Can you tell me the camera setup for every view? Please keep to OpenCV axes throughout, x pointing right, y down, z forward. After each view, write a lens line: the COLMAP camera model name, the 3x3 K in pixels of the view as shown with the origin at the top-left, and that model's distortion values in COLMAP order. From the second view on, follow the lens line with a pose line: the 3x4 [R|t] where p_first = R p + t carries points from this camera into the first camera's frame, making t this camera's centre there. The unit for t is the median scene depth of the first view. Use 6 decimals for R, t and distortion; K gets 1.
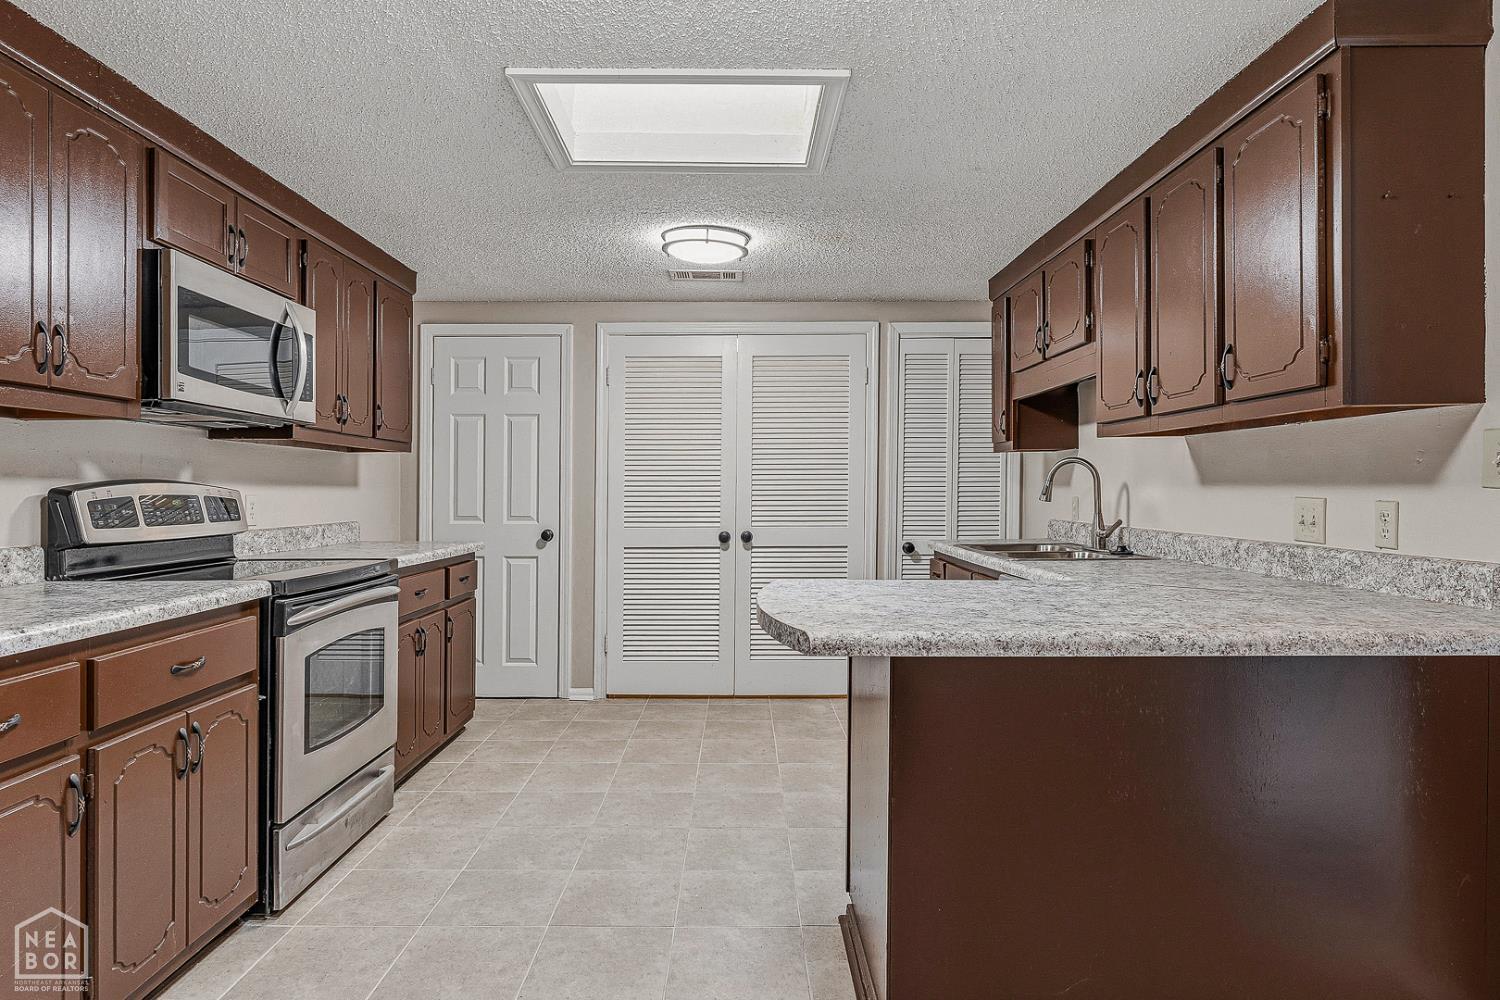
lens RADIAL K [[847.4, 0, 754.4], [0, 847.4, 490.6], [0, 0, 1]] dist [-0.002485, 0.002507]
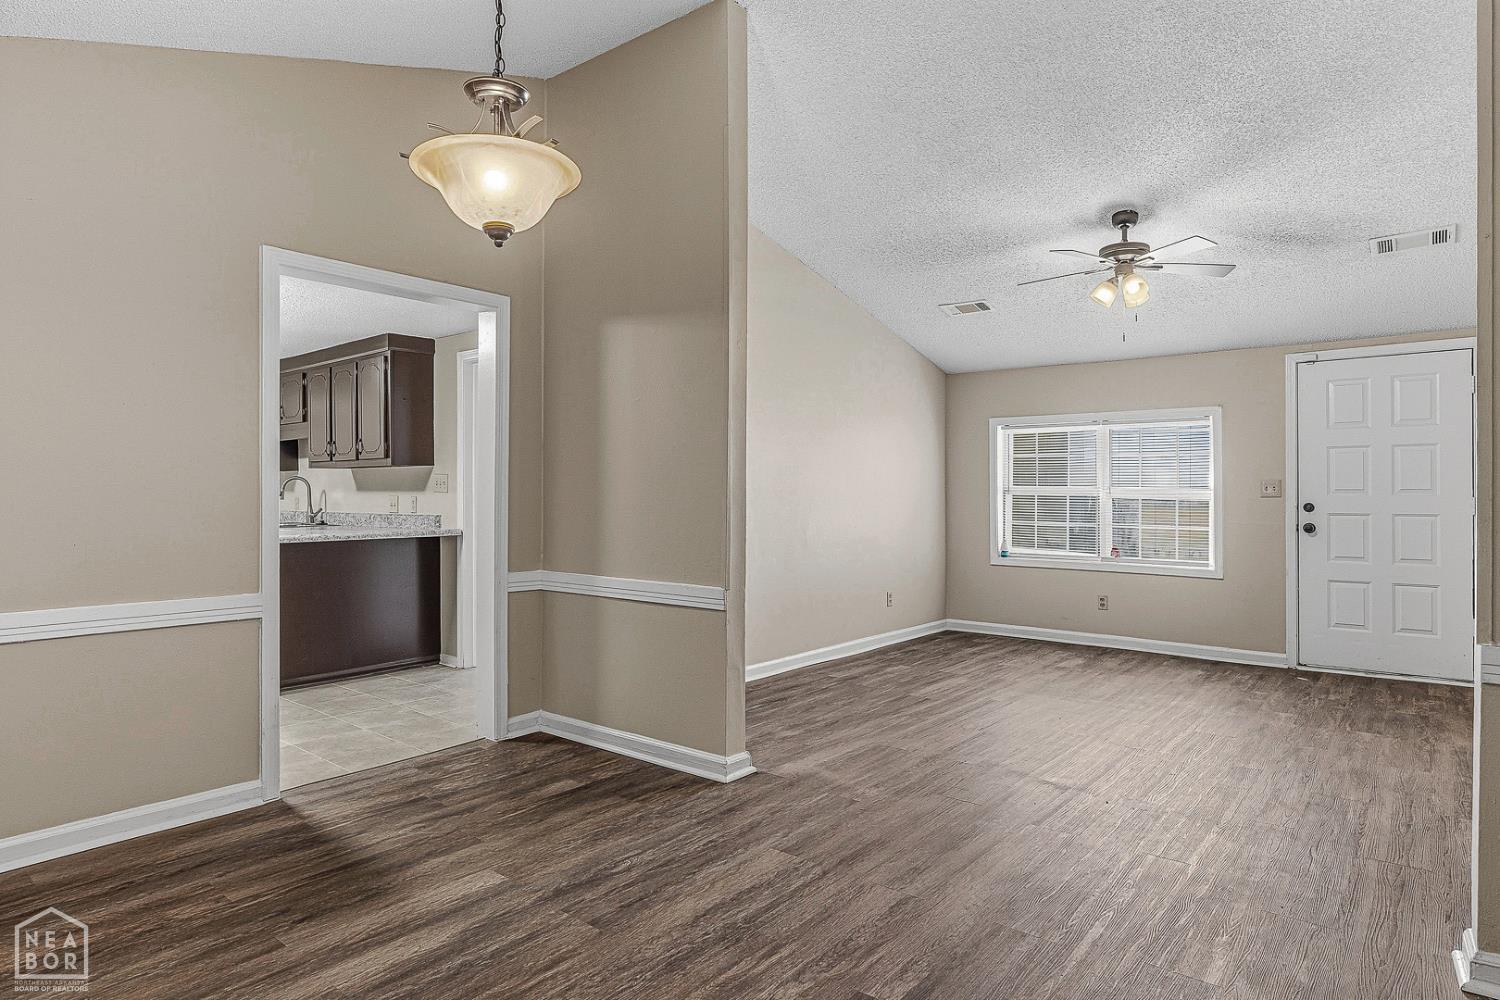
lens RADIAL K [[847.4, 0, 751.3], [0, 847.4, 497.9], [0, 0, 1]] dist [-0.002485, 0.002507]
pose [[0.650208, -0.005345, 0.759737, -0.541736], [0.004455, 0.999985, 0.003222, 0.010428], [-0.759743, 0.001290, 0.650222, -1.359820]]
